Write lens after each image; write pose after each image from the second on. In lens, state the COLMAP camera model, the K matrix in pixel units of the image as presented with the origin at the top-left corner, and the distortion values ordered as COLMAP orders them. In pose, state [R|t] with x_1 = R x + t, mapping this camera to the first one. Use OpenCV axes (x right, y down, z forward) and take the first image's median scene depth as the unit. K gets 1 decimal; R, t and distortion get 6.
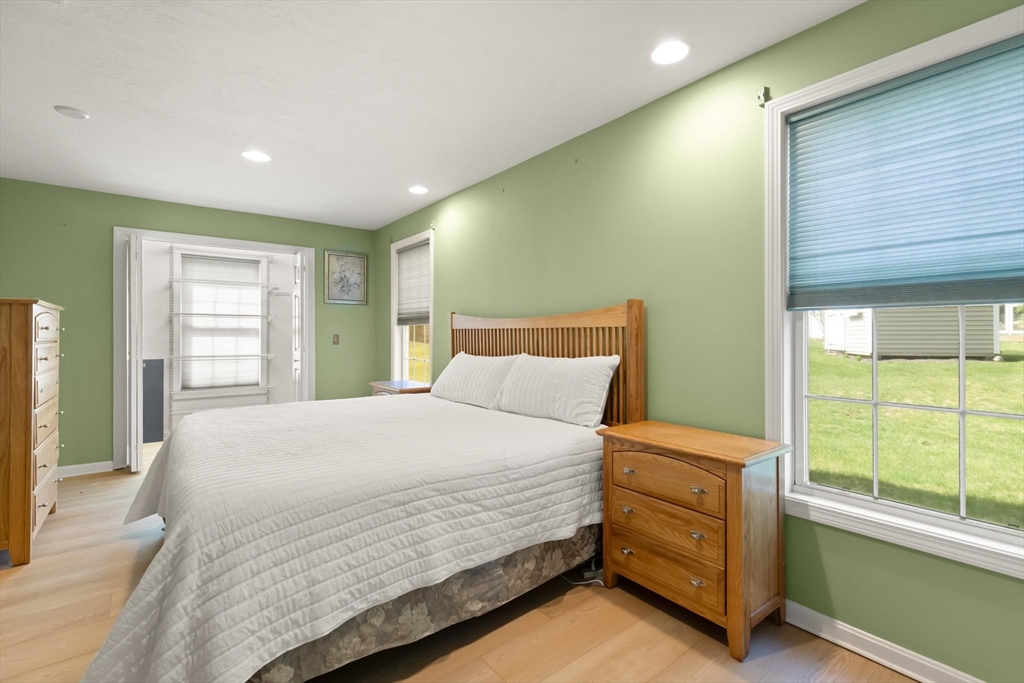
lens RADIAL K [[477.2, 0, 516.1], [0, 477.2, 330.0], [0, 0, 1]] dist [-0.001248, -0.000868]
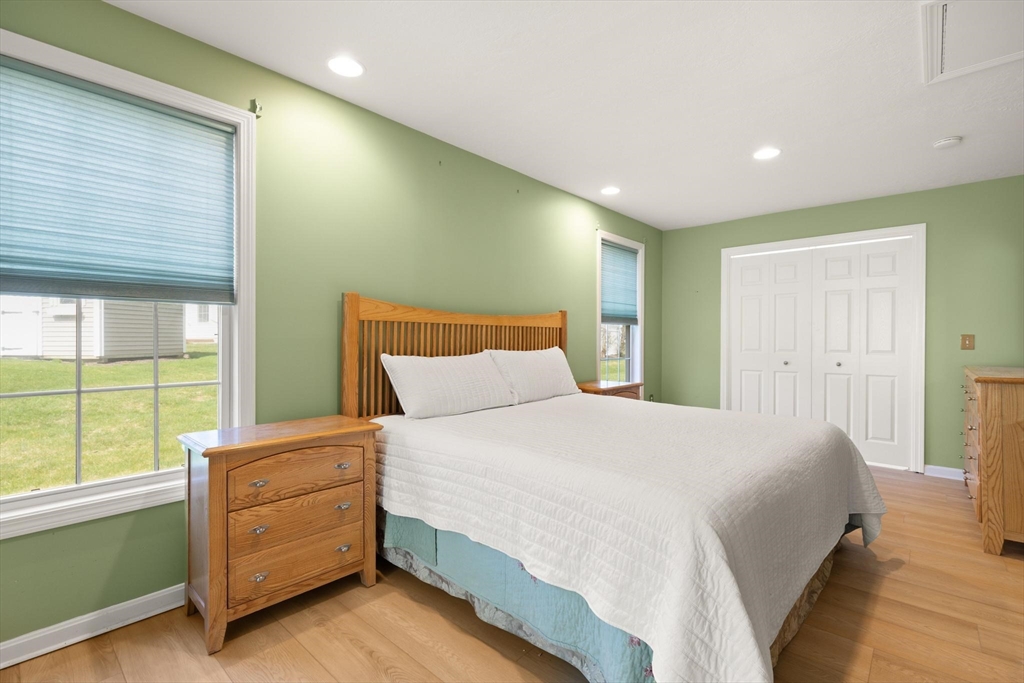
lens RADIAL K [[477.2, 0, 516.1], [0, 477.2, 330.0], [0, 0, 1]] dist [-0.001248, -0.000868]
pose [[-0.206790, 0.019788, 0.978185, -1.036878], [-0.010134, 0.999699, -0.022366, 0.030333], [-0.978333, -0.014537, -0.206527, 1.210686]]
